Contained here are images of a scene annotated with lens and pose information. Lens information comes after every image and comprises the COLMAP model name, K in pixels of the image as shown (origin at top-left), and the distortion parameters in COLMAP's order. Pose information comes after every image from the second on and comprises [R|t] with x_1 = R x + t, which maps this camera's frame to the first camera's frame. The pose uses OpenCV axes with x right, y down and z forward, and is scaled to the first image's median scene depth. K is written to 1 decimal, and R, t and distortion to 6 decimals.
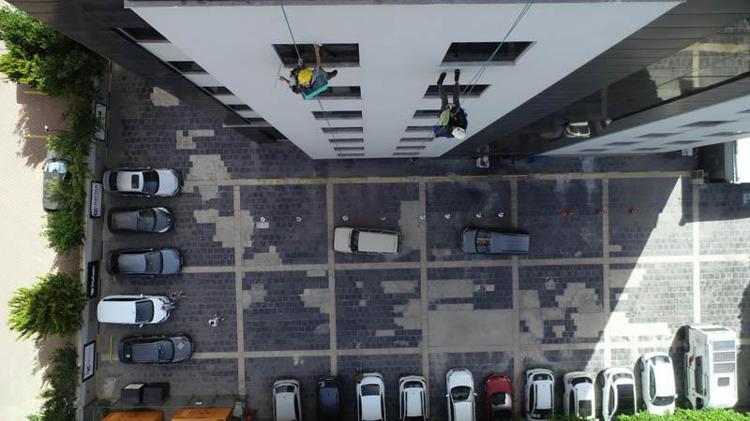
lens RADIAL K [[494.9, 0, 370.4], [0, 494.9, 211.2], [0, 0, 1]] dist [-0.000641, 0.003609]
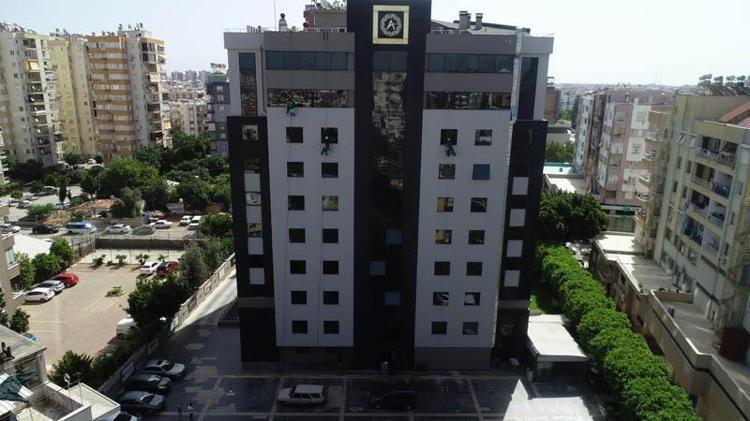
lens RADIAL K [[494.9, 0, 377.2], [0, 494.9, 206.9], [0, 0, 1]] dist [-0.000641, 0.003609]
pose [[0.999984, 0.002985, -0.004758, 0.207203], [-0.005323, 0.232890, -0.972488, 1.276021], [-0.001795, 0.972498, 0.232903, 0.150359]]
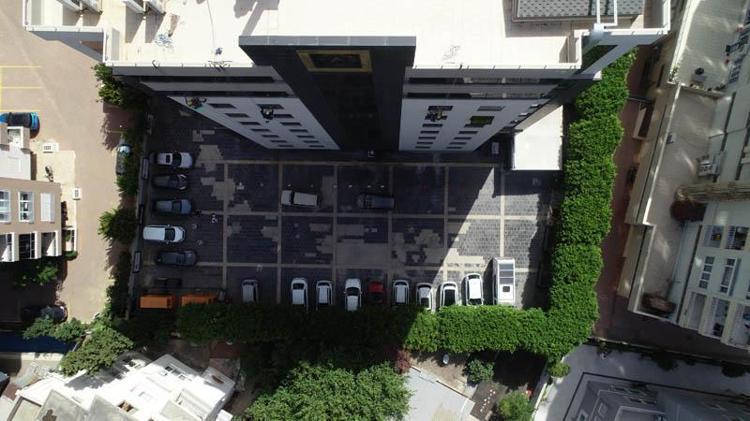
lens RADIAL K [[494.9, 0, 372.2], [0, 494.9, 210.7], [0, 0, 1]] dist [-0.000641, 0.003609]
pose [[0.997852, 0.036193, -0.054605, 0.324630], [-0.037087, 0.999192, -0.015457, 0.116356], [0.054002, 0.017449, 0.998388, -0.657379]]
